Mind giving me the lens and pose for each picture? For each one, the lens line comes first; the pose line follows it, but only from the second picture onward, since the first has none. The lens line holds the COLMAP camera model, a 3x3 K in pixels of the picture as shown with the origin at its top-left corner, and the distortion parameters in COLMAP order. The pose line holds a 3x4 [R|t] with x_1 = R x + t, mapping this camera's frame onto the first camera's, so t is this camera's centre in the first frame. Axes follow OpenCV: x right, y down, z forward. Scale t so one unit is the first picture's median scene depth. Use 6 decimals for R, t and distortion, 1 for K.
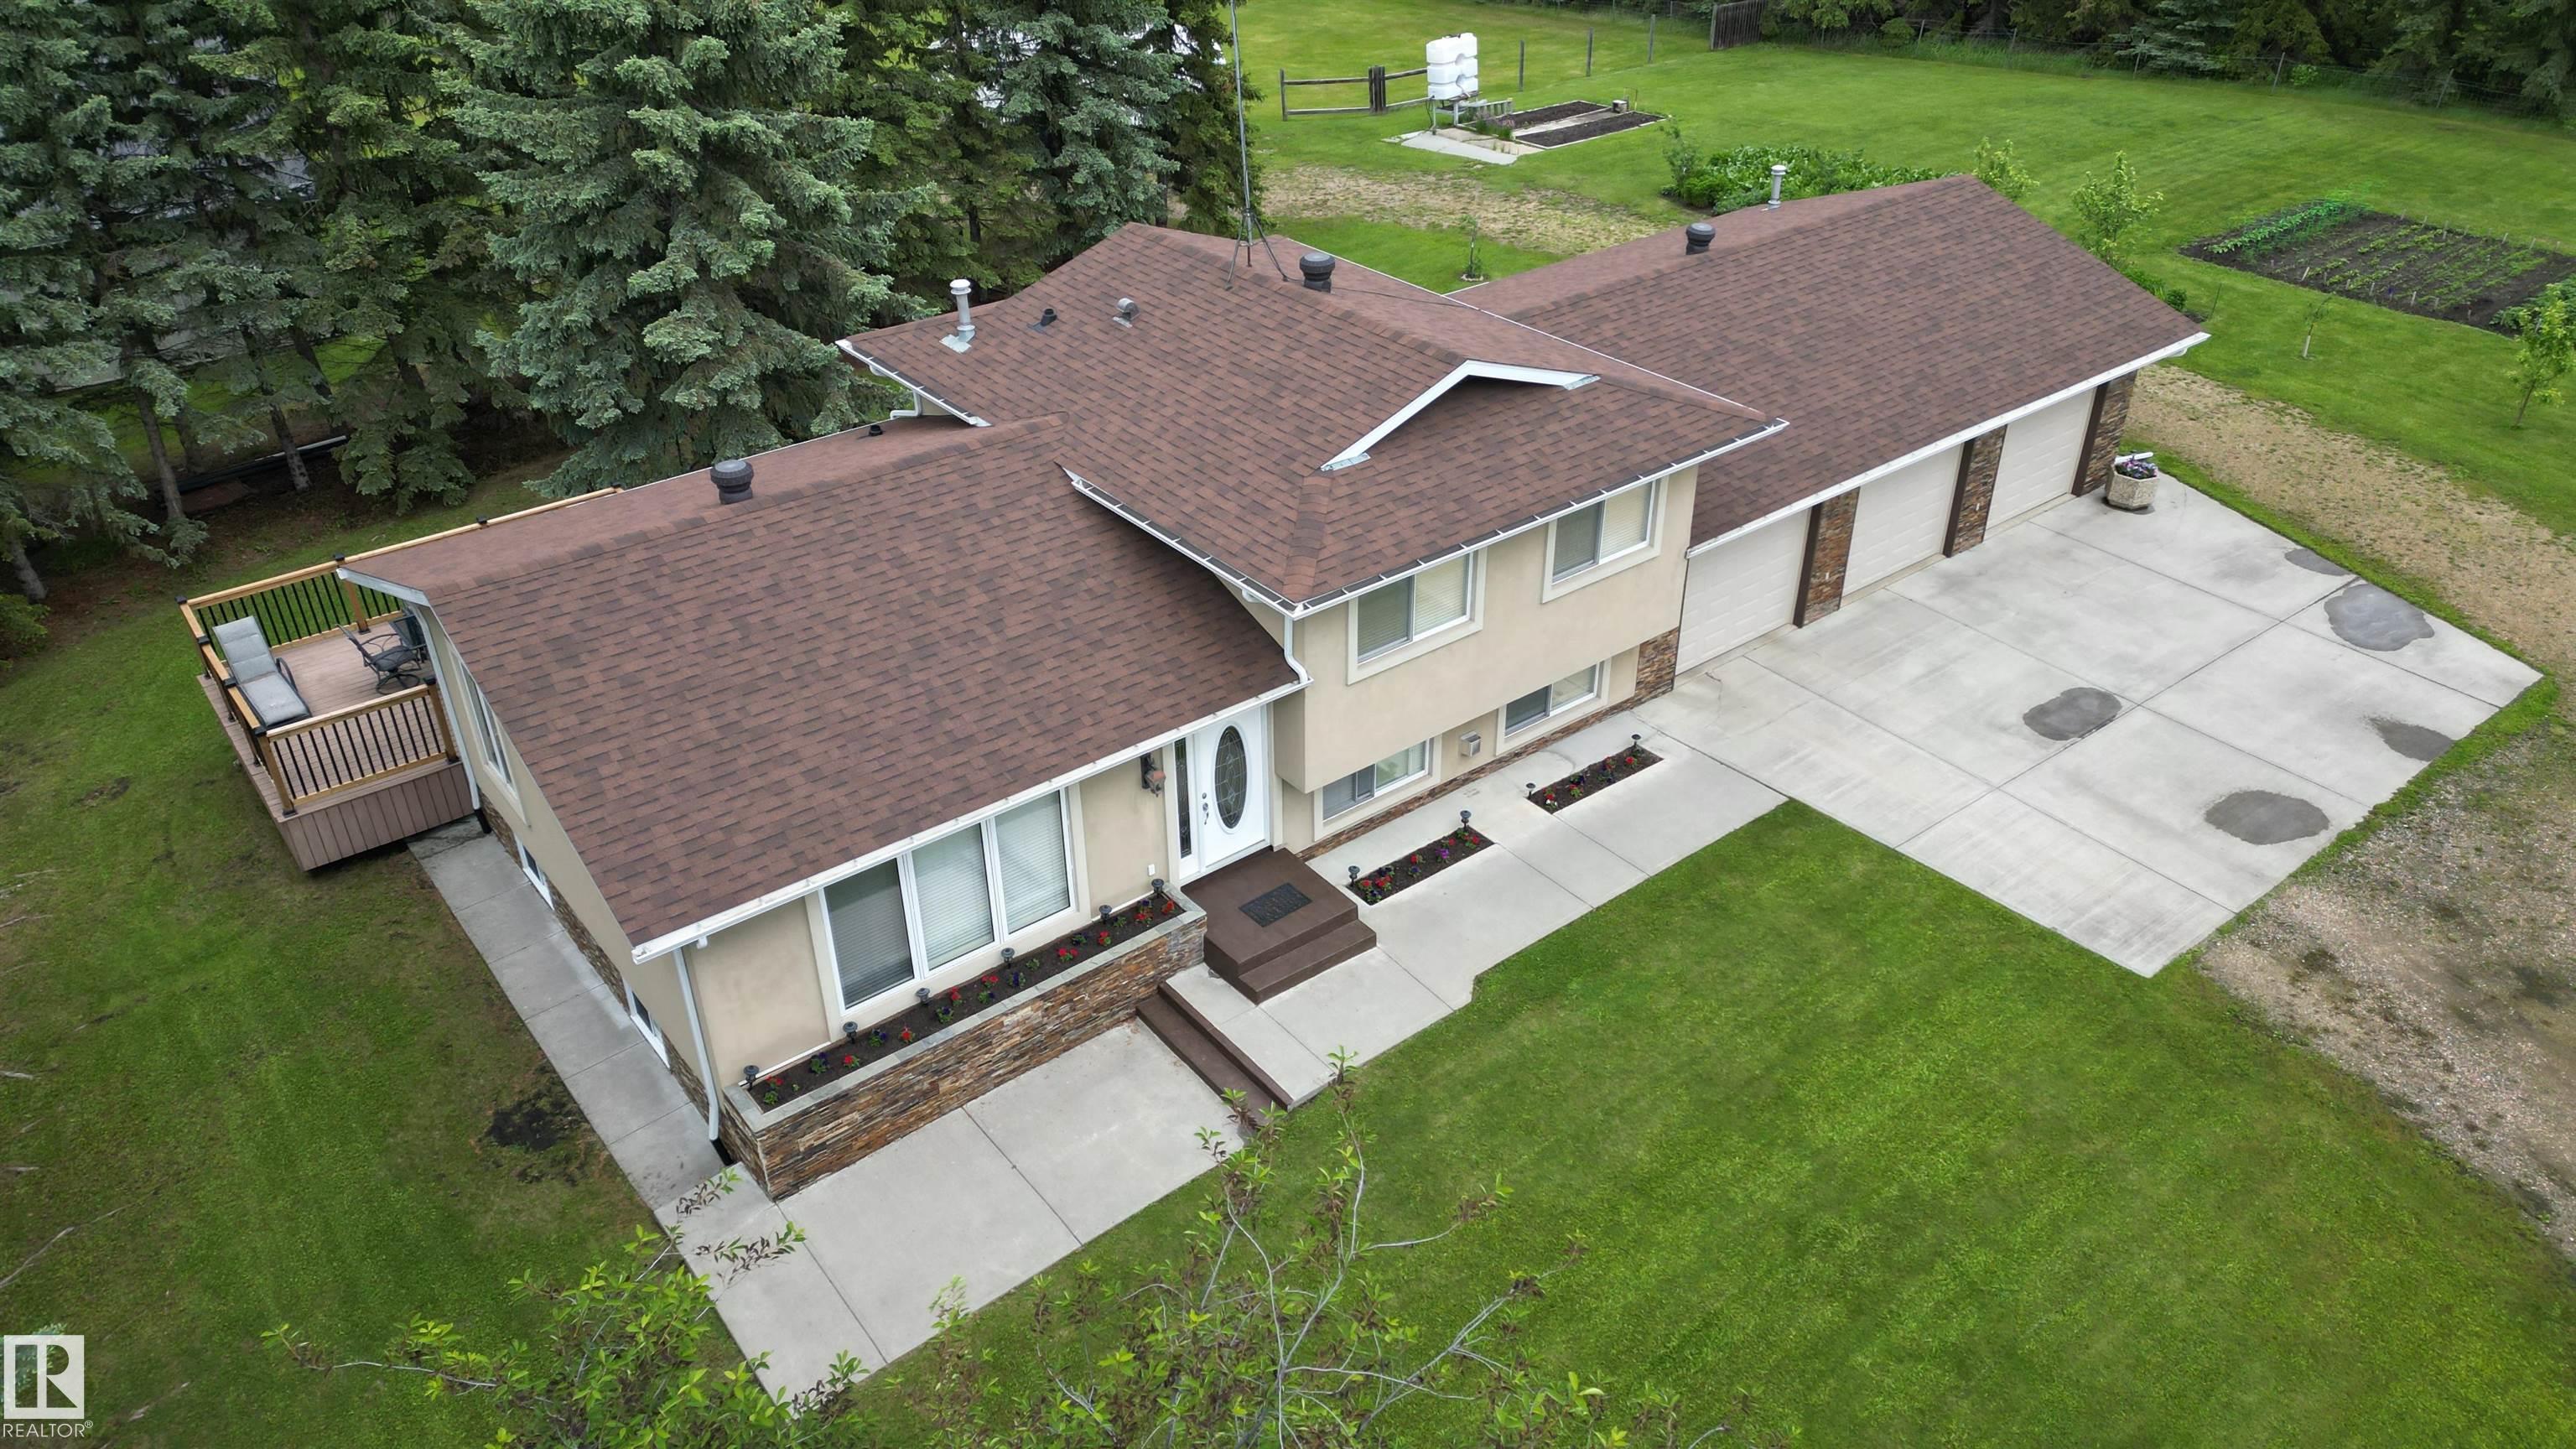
lens RADIAL K [[1791.5, 0, 1293.1], [0, 1791.5, 732.9], [0, 0, 1]] dist [0.064965, -0.055184]
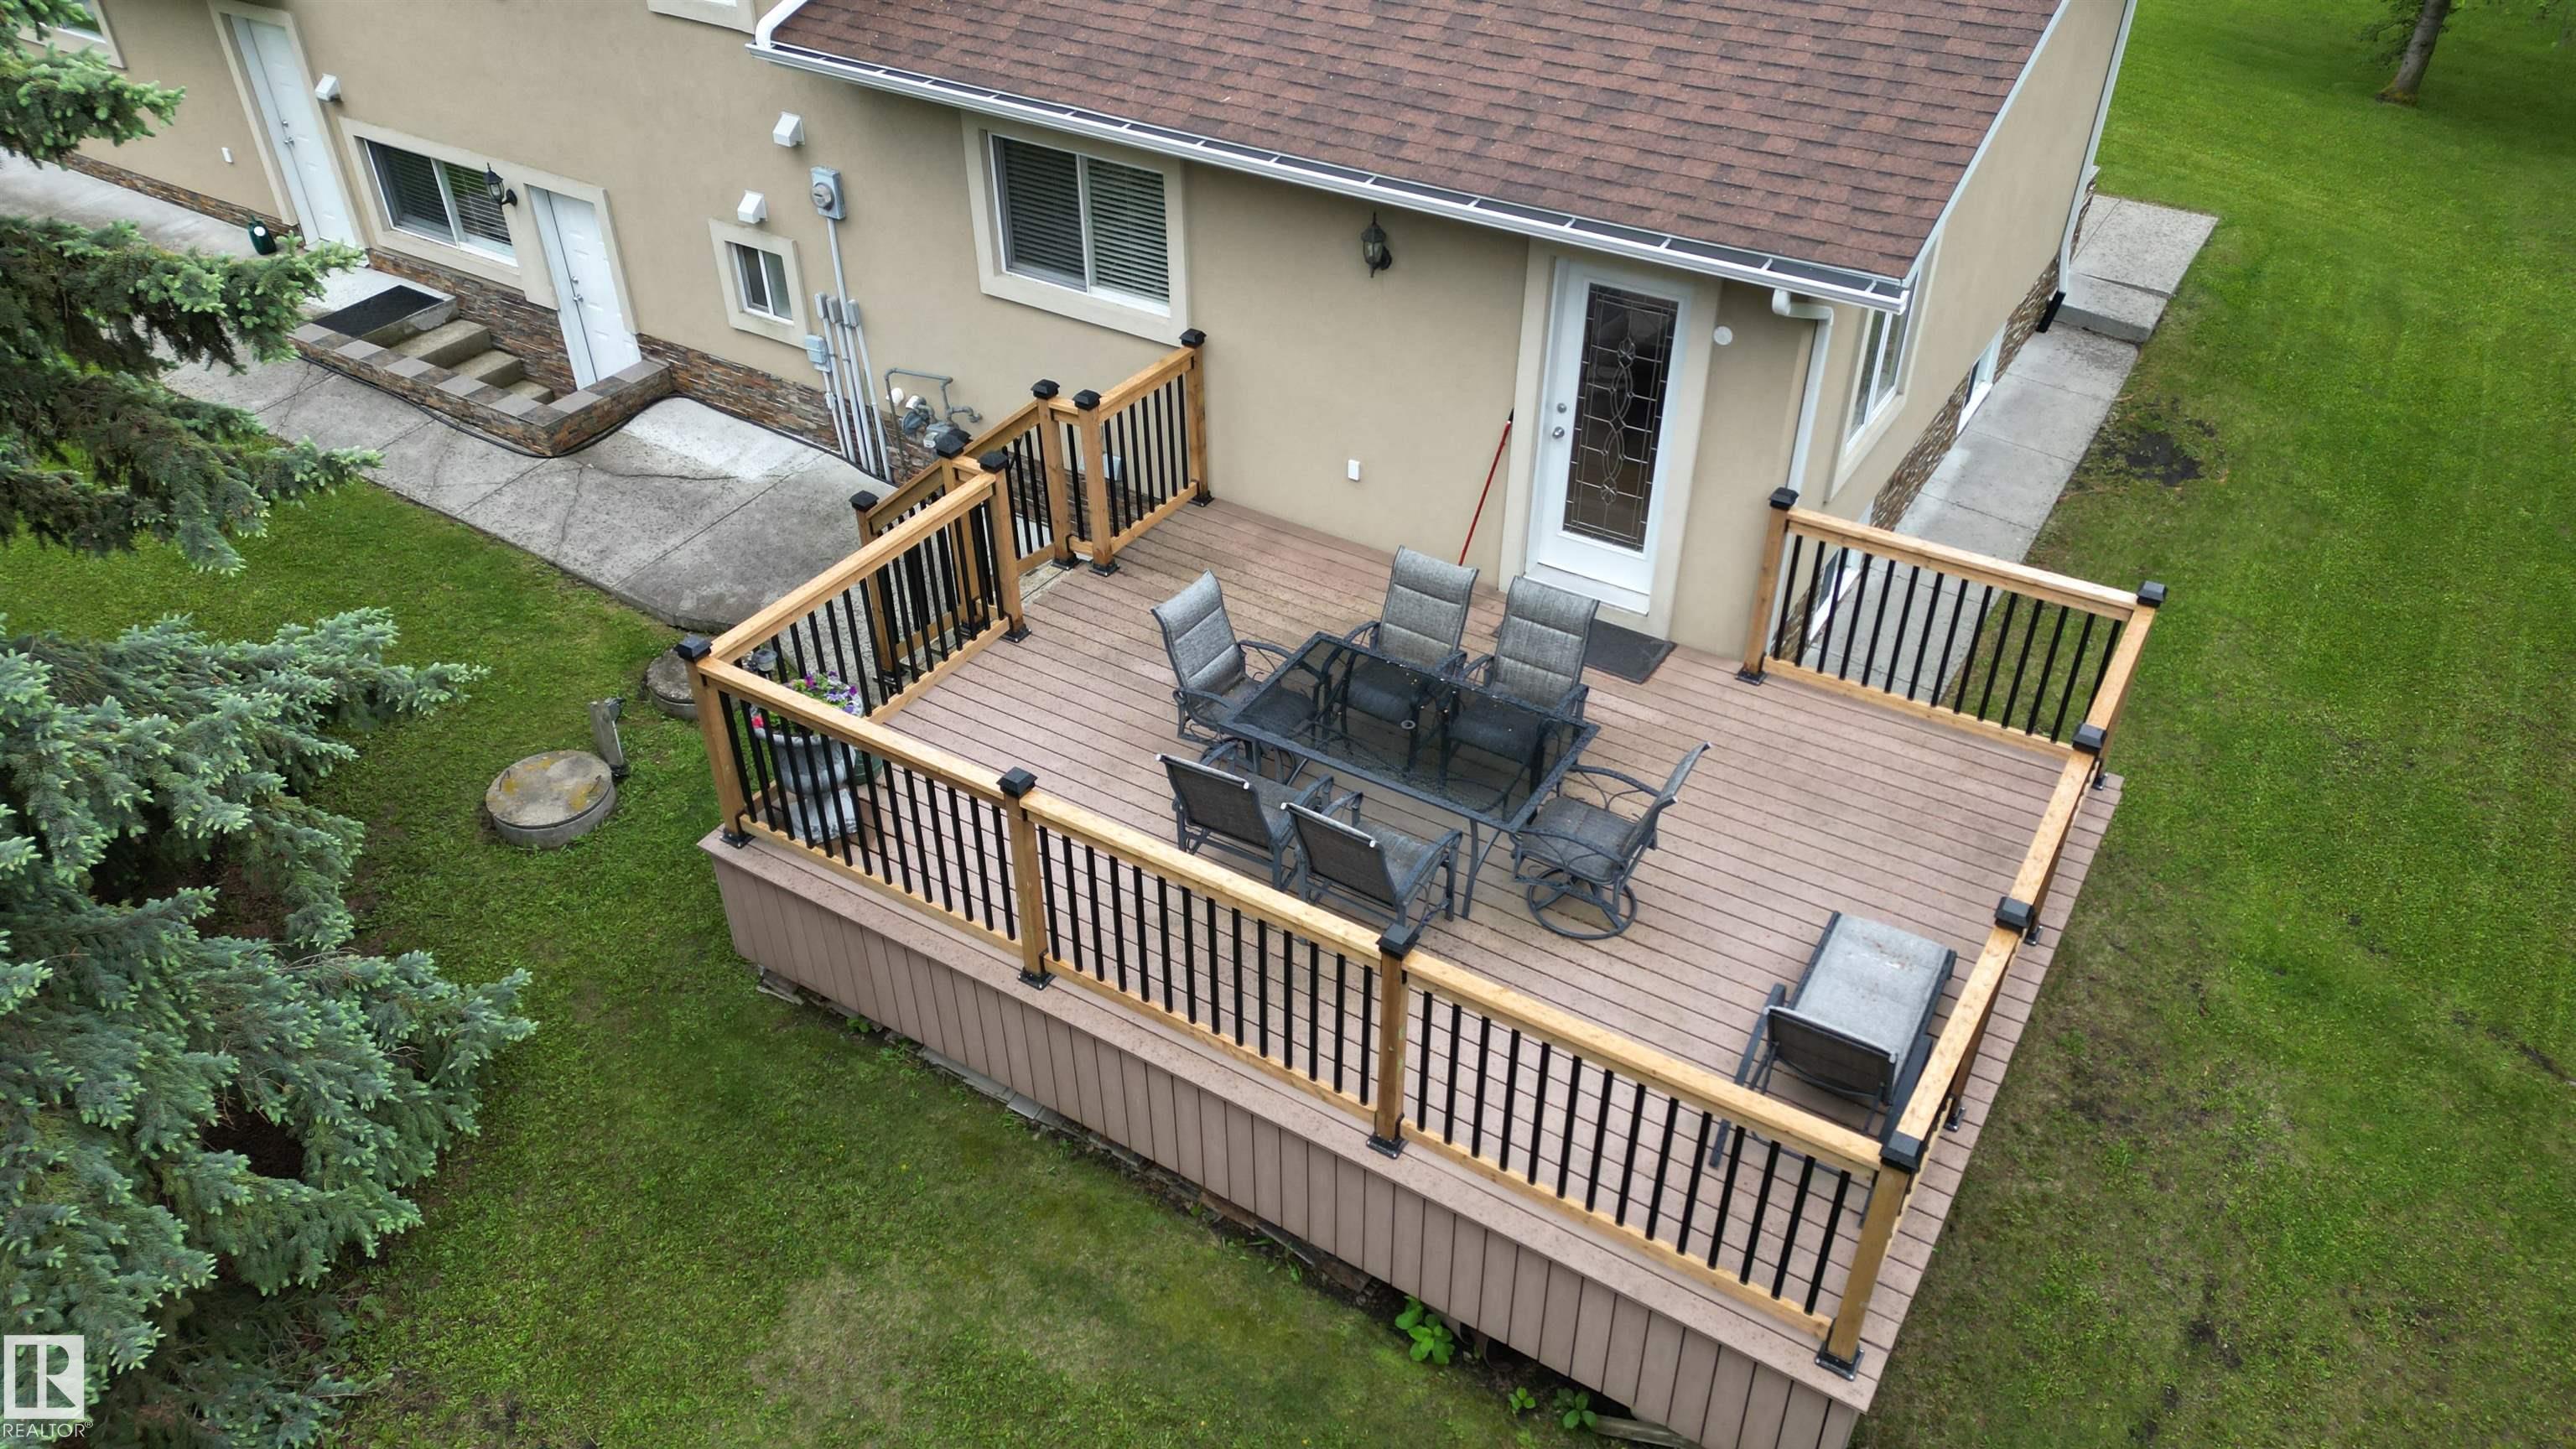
lens RADIAL K [[1791.5, 0, 1288.7], [0, 1791.5, 718.0], [0, 0, 1]] dist [0.064965, -0.055184]
pose [[-0.335814, -0.553508, 0.762140, -0.873047], [0.509399, 0.573876, 0.641232, -0.378425], [-0.792301, 0.603569, 0.089240, 1.180816]]
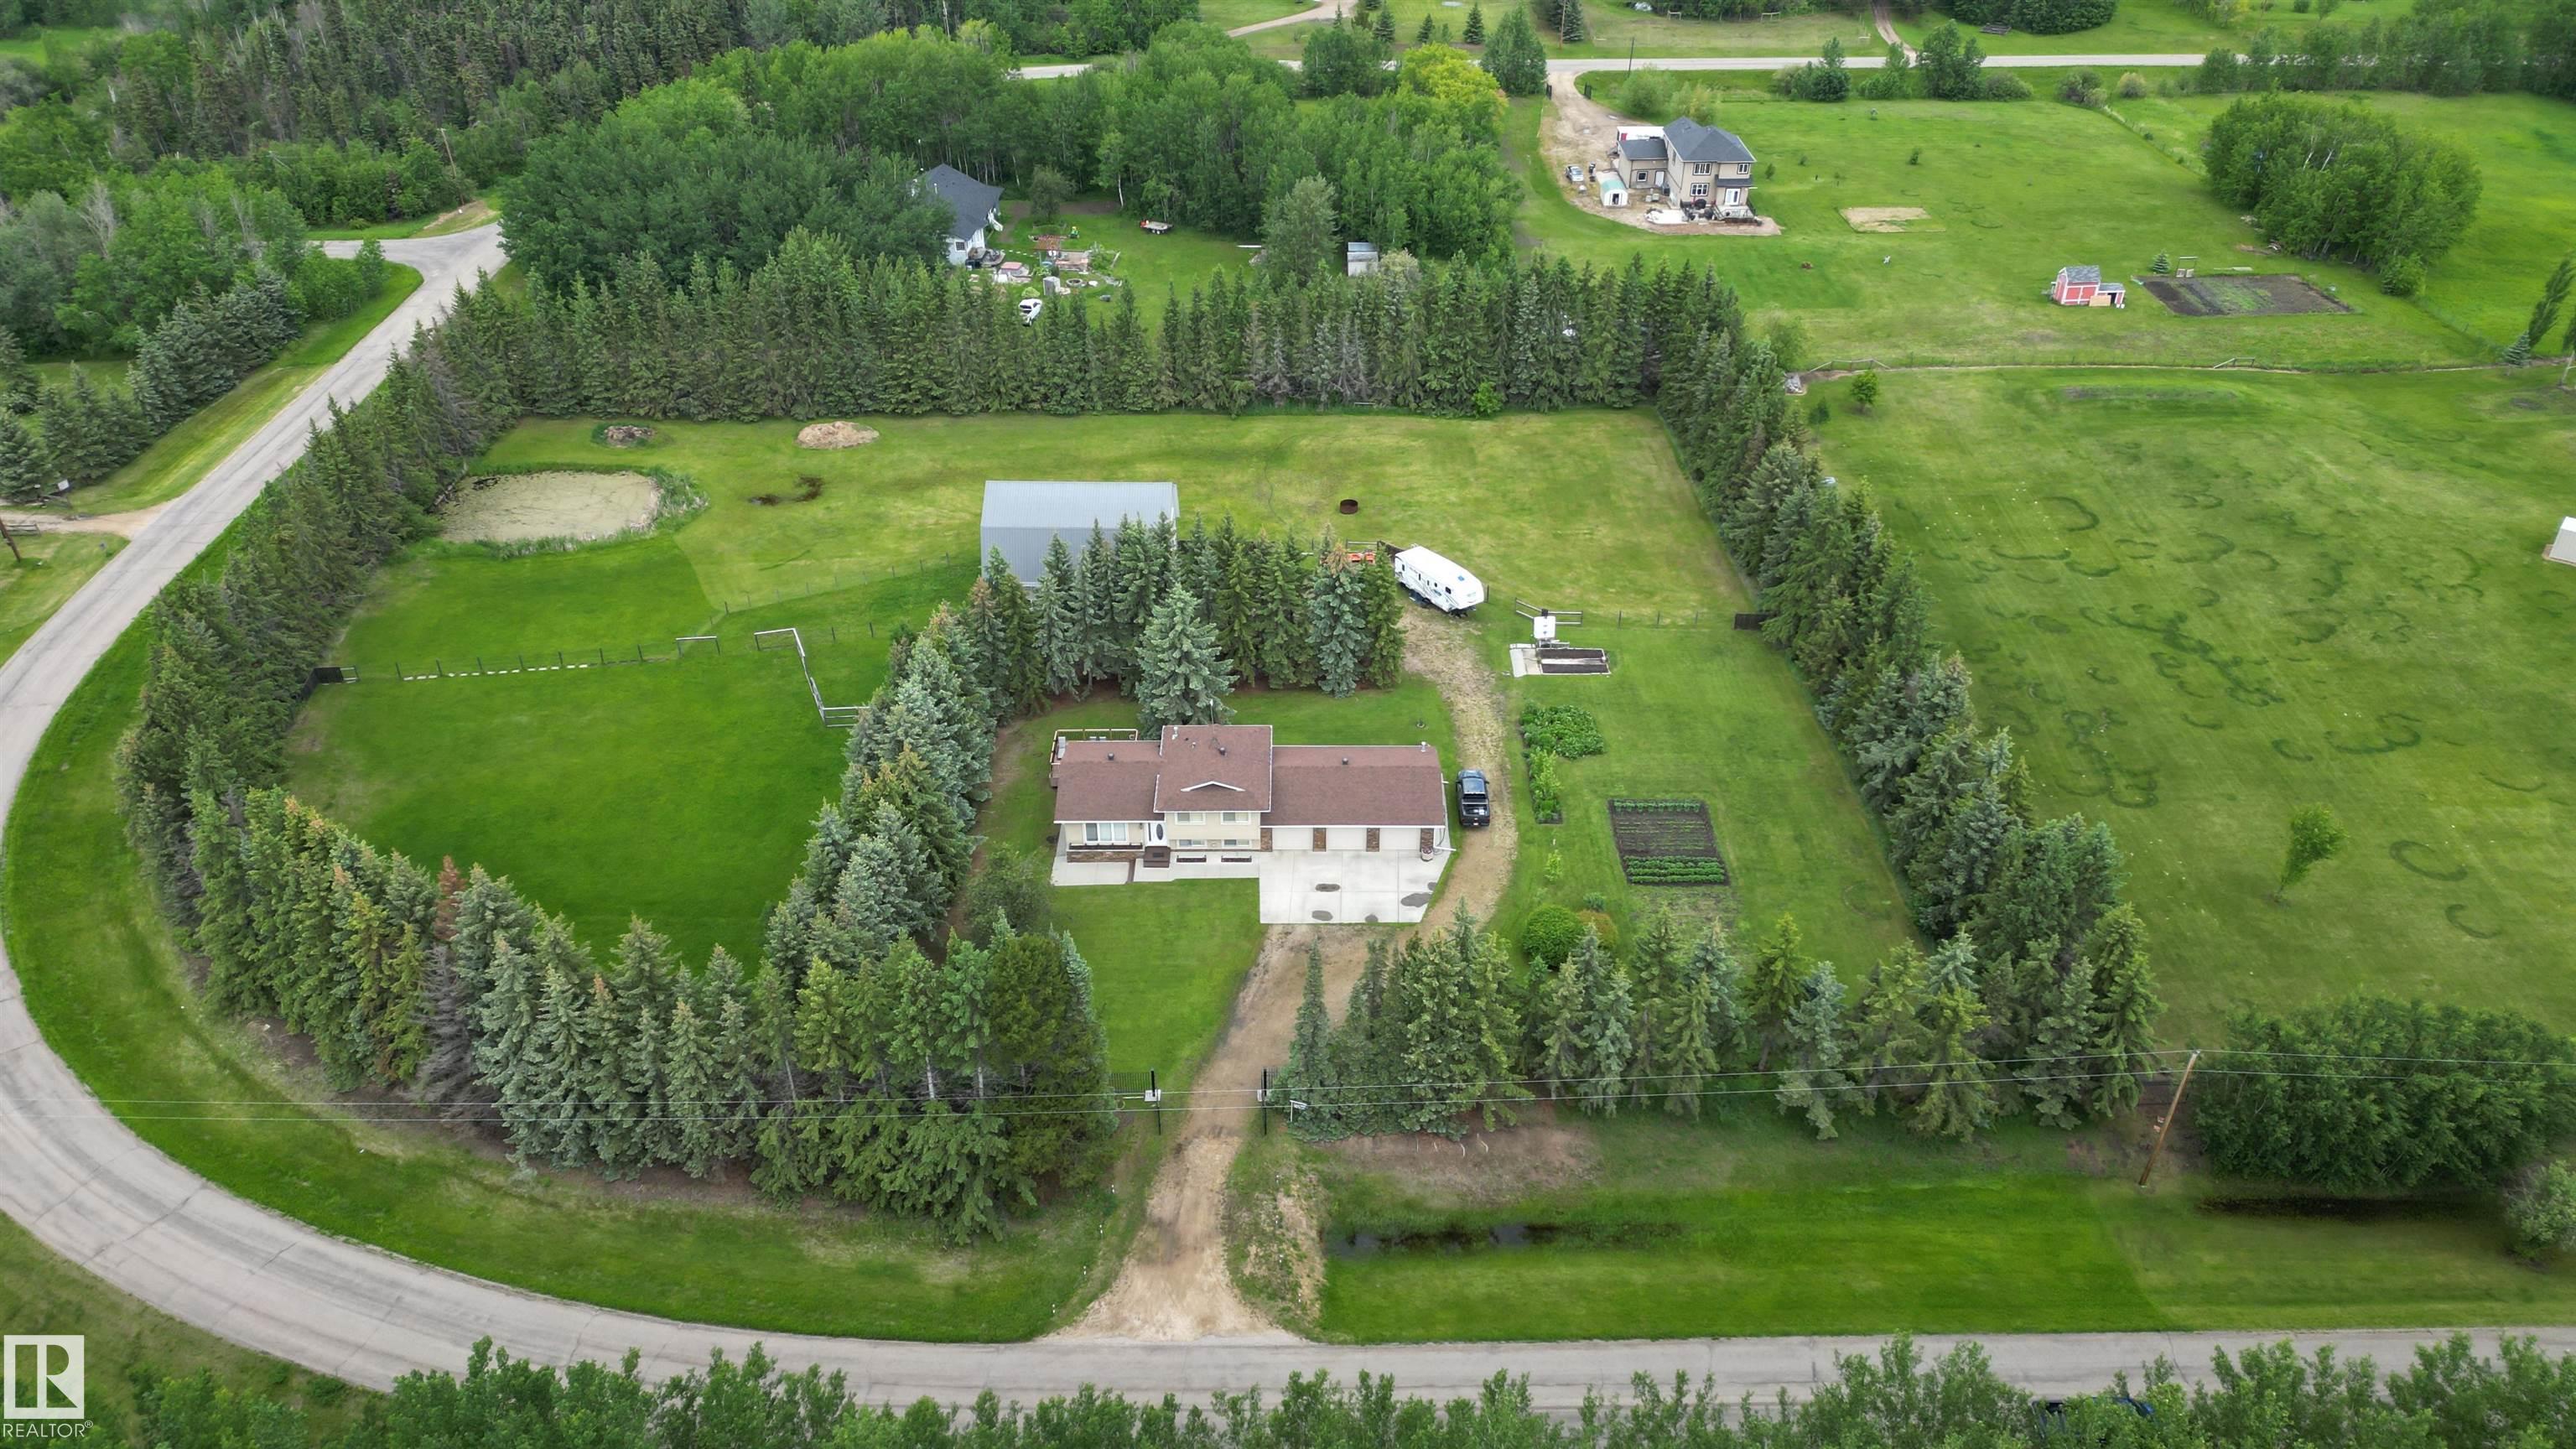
lens RADIAL K [[1791.5, 0, 1300.6], [0, 1791.5, 722.0], [0, 0, 1]] dist [0.064965, -0.055184]
pose [[0.787977, 0.353132, -0.504371, 3.110906], [-0.336801, 0.932968, 0.127027, -1.192051], [0.515419, 0.069778, 0.854092, -3.744691]]
